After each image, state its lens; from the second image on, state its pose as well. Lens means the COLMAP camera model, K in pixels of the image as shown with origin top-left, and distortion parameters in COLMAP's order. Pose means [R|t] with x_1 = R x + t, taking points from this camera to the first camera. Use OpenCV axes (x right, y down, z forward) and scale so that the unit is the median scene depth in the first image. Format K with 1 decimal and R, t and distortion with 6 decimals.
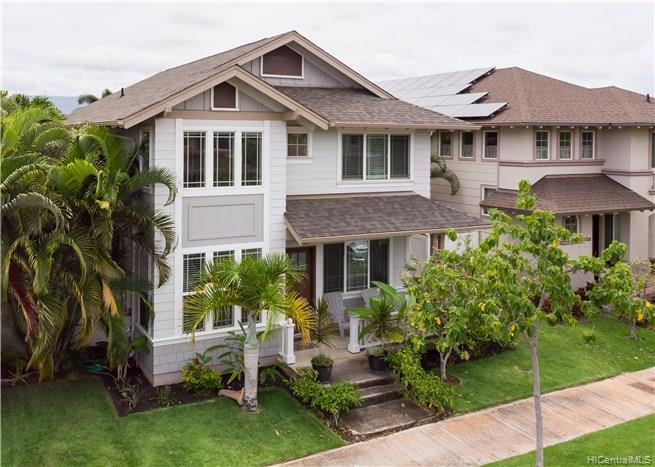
lens RADIAL K [[629.2, 0, 327.4], [0, 629.2, 164.7], [0, 0, 1]] dist [0.000622, 0.009492]
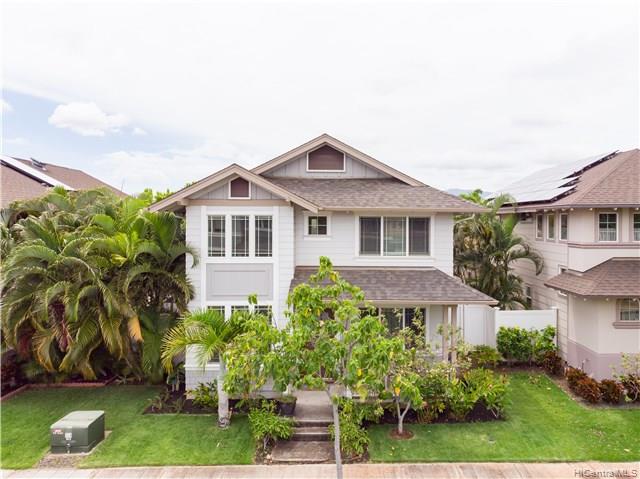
lens RADIAL K [[511.2, 0, 320.0], [0, 511.2, 239.5], [0, 0, 1]] dist [0.000773, -0.000865]
pose [[0.898291, 0.015929, -0.439112, 0.427482], [-0.018406, 0.999830, -0.001384, -0.002888], [0.439015, 0.009325, 0.898431, 0.101562]]
